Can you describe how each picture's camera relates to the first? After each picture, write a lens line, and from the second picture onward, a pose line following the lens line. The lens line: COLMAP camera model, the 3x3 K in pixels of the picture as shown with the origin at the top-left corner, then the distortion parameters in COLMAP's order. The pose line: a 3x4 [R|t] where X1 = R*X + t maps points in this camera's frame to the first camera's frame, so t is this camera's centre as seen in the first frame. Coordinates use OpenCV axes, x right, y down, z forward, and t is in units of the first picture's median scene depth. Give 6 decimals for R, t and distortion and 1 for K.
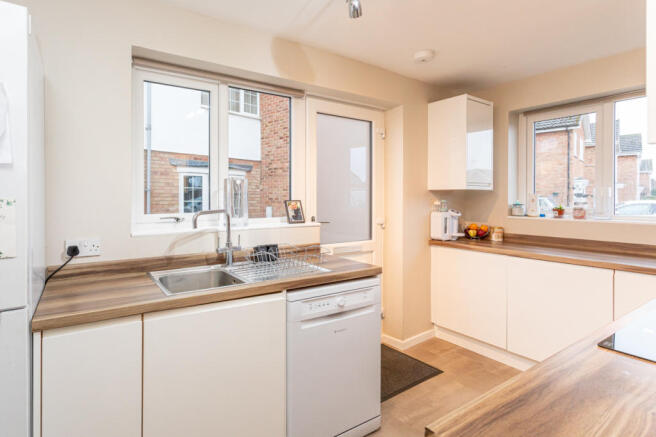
lens RADIAL K [[349.5, 0, 327.5], [0, 349.5, 196.7], [0, 0, 1]] dist [0.028681, -0.000026]
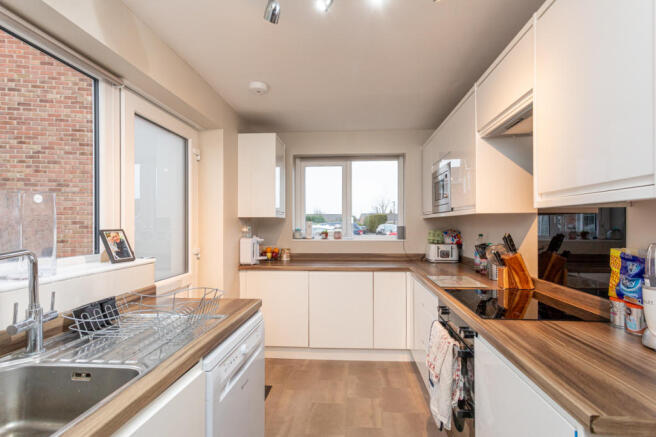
lens RADIAL K [[307.0, 0, 329.6], [0, 307.0, 222.3], [0, 0, 1]] dist [-0.000344, -0.000359]
pose [[0.636198, 0.000642, 0.771526, -0.245931], [0.001967, 0.999995, -0.002454, -0.001613], [-0.771523, 0.003079, 0.636193, 0.228861]]
